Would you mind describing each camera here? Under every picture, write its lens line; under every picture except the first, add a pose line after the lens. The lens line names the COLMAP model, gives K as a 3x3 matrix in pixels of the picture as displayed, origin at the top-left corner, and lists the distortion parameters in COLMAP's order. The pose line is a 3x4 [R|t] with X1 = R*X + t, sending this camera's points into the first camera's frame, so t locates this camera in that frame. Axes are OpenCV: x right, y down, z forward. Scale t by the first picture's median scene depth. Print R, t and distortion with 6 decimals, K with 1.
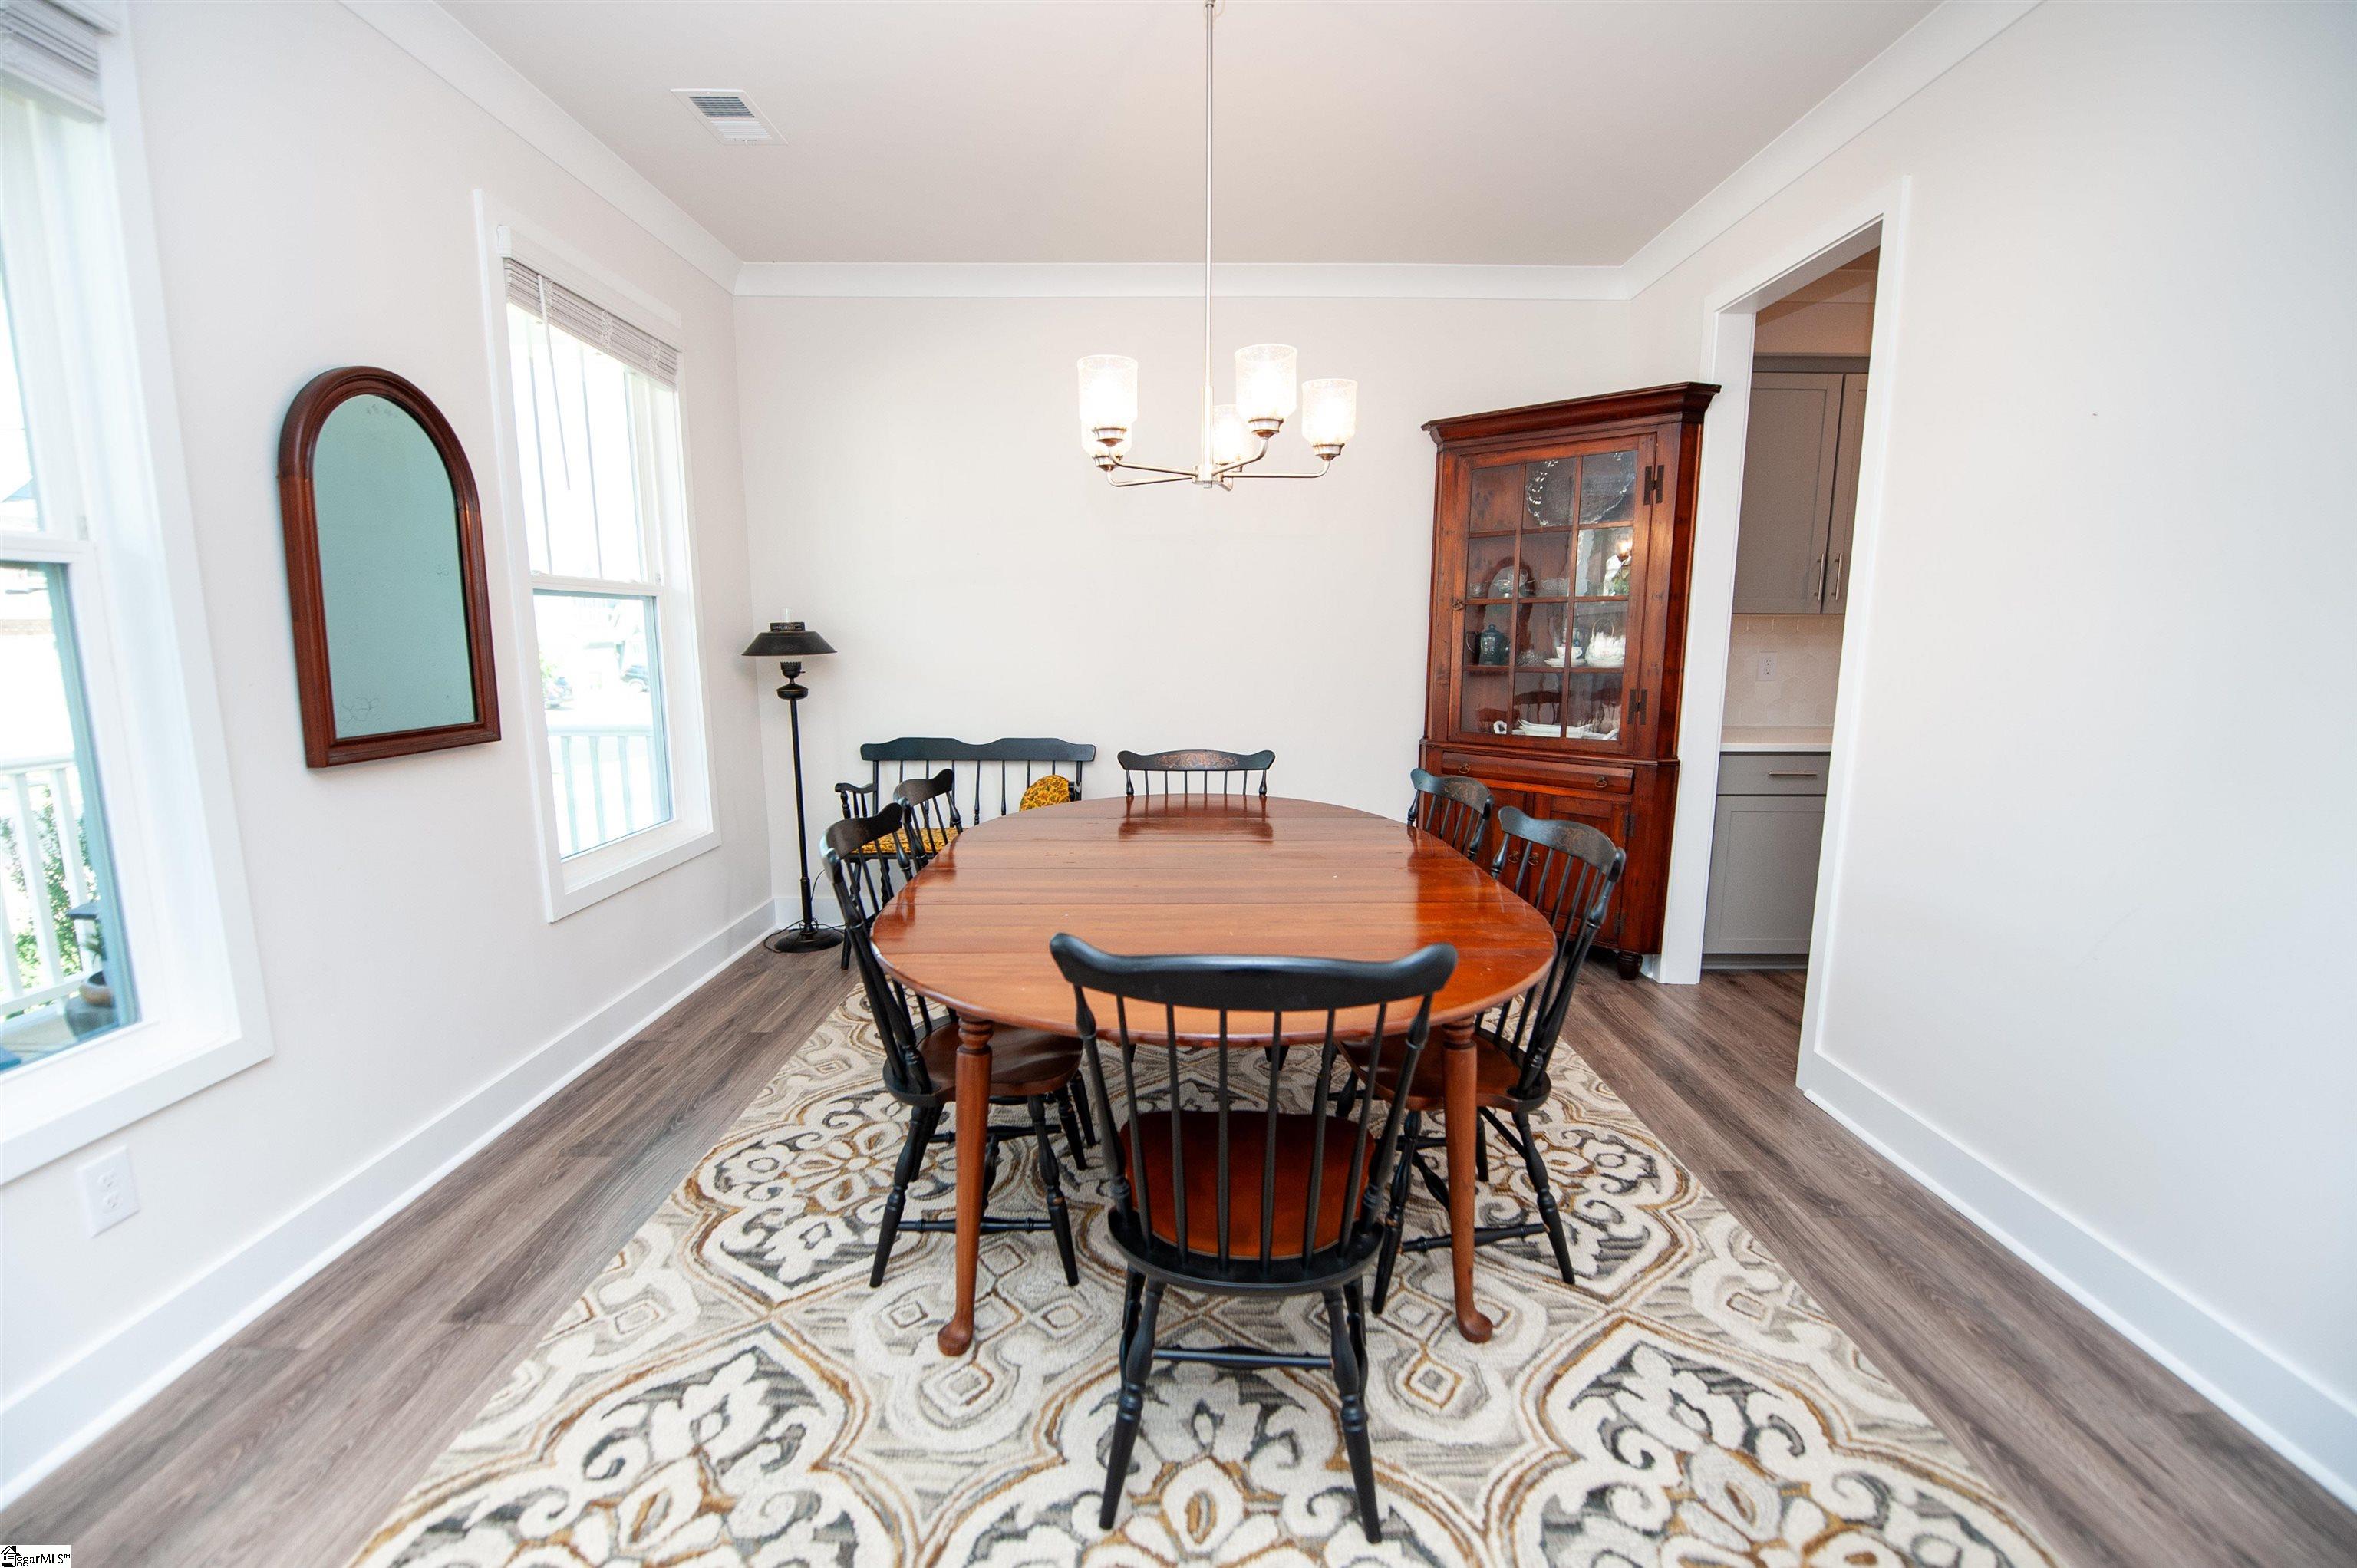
lens RADIAL K [[958.2, 0, 1183.7], [0, 958.2, 794.7], [0, 0, 1]] dist [-0.028143, -0.000331]
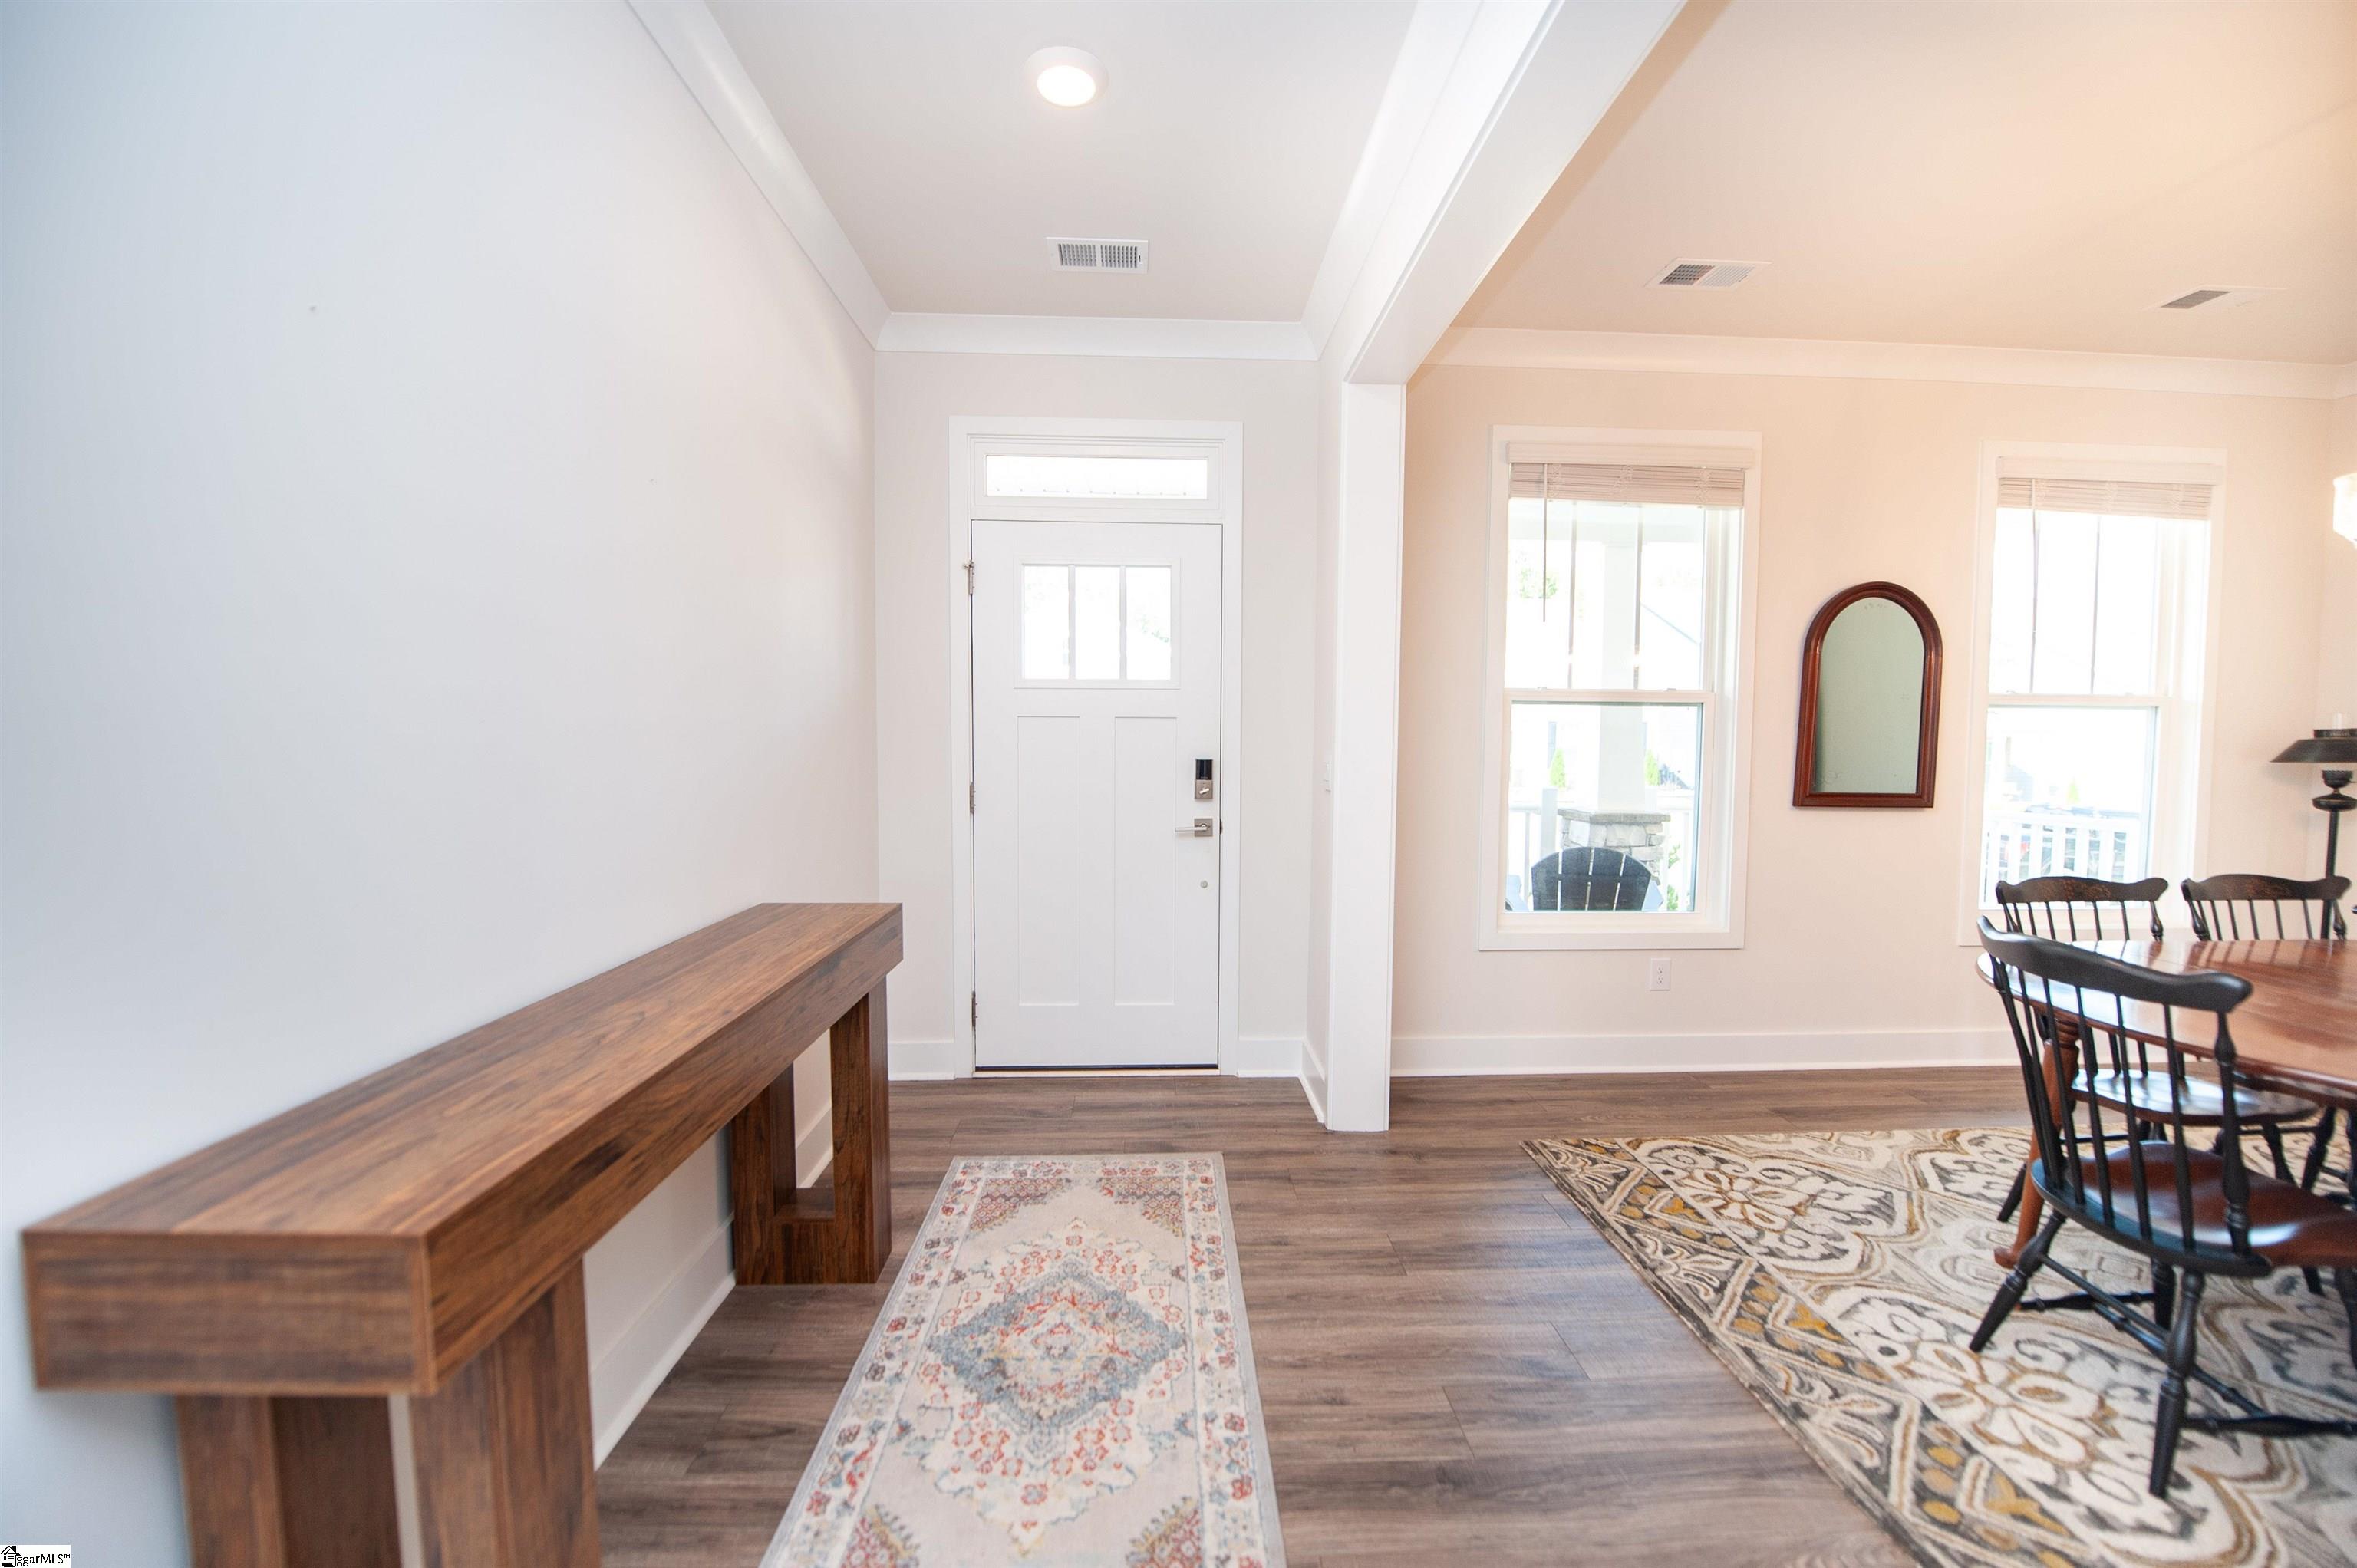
lens RADIAL K [[951.9, 0, 1194.3], [0, 951.9, 788.7], [0, 0, 1]] dist [-0.019073, -0.001004]
pose [[0.029245, 0.038710, -0.998822, 0.896113], [-0.174610, 0.984084, 0.033026, 0.084253], [0.984203, 0.173439, 0.035539, -0.240228]]
